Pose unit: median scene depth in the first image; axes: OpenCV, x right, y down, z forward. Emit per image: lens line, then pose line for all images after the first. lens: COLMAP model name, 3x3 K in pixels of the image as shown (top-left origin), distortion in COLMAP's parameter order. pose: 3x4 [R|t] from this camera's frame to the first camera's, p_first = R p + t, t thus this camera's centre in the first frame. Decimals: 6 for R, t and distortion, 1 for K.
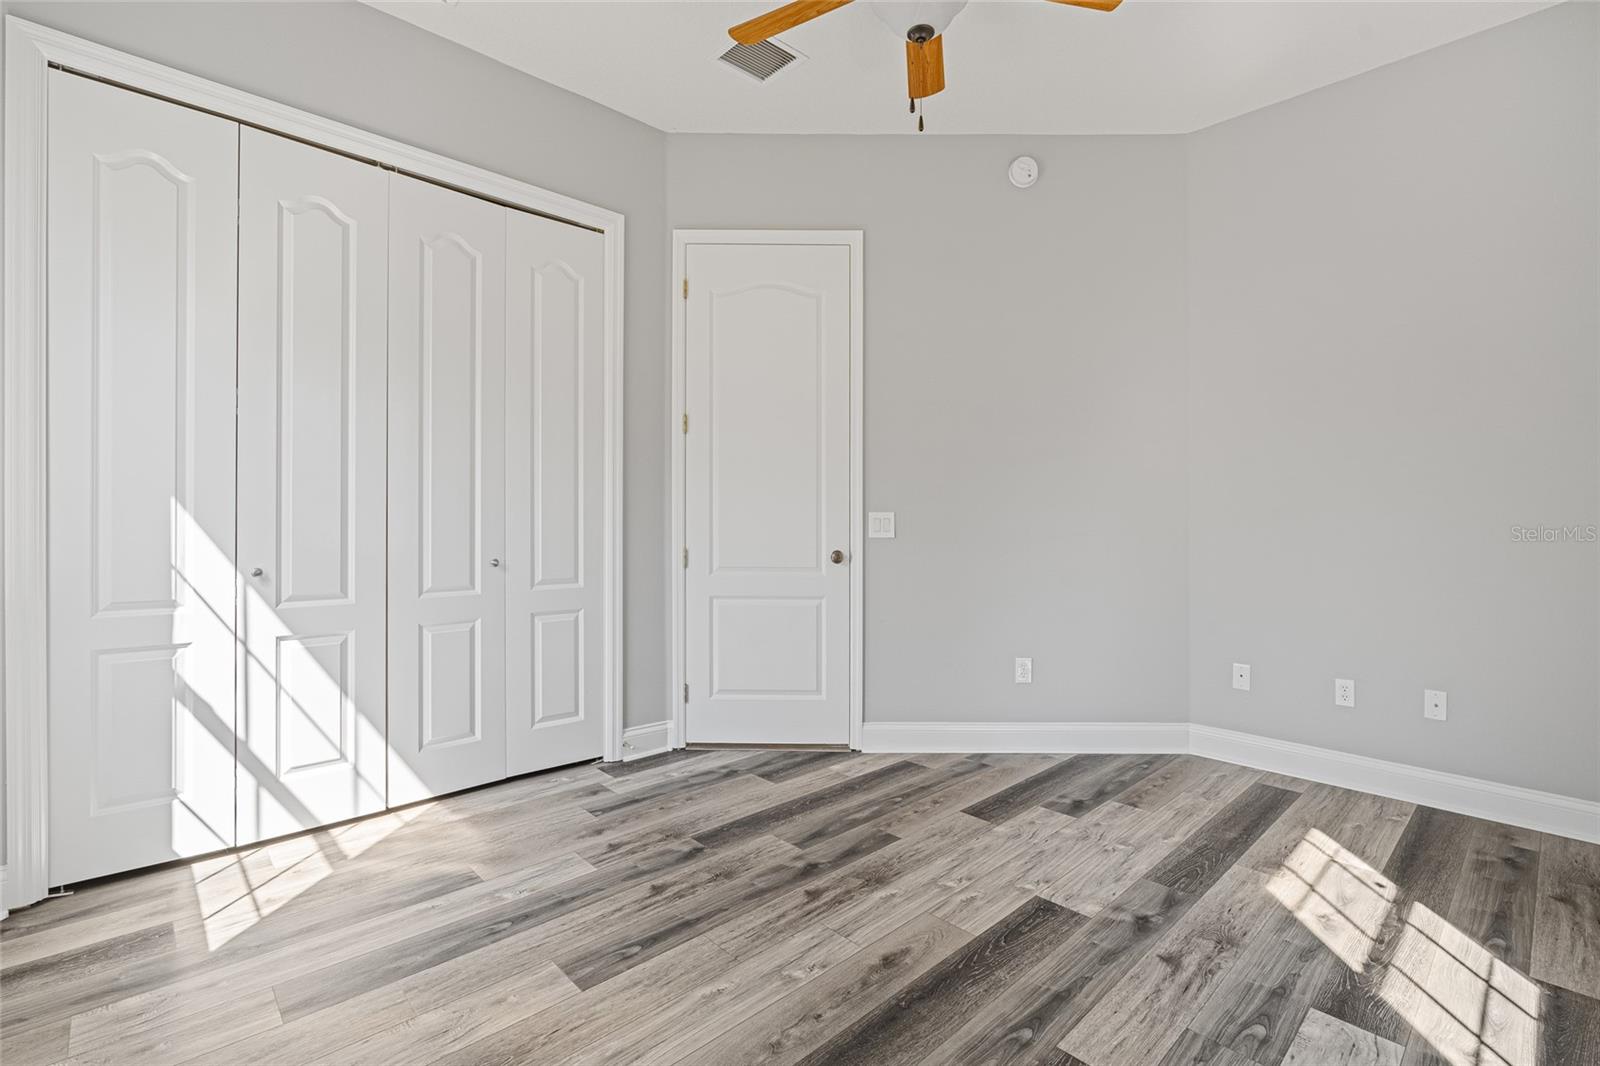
lens RADIAL K [[723.9, 0, 798.2], [0, 723.9, 526.6], [0, 0, 1]] dist [-0.001377, 0.000089]
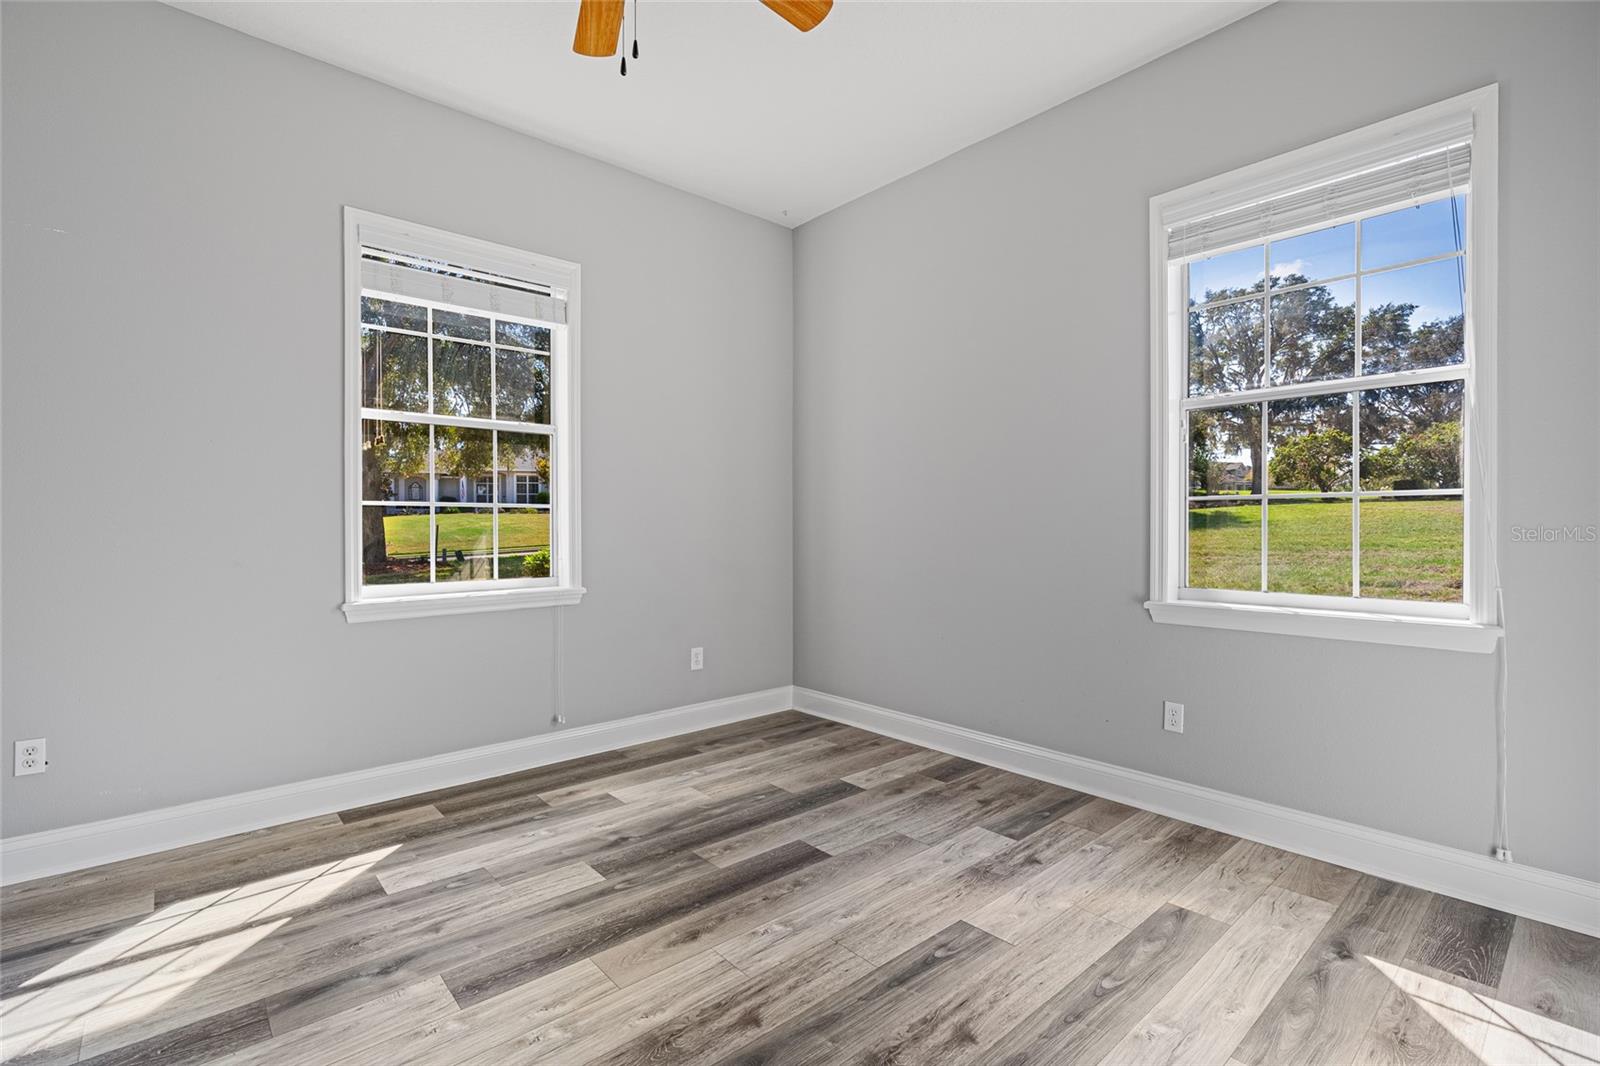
lens RADIAL K [[723.9, 0, 798.2], [0, 723.9, 526.6], [0, 0, 1]] dist [-0.001377, 0.000089]
pose [[-0.999827, -0.000704, 0.018590, -0.047769], [-0.000403, 0.999869, 0.016174, -0.019354], [-0.018599, 0.016164, -0.999696, 1.959831]]
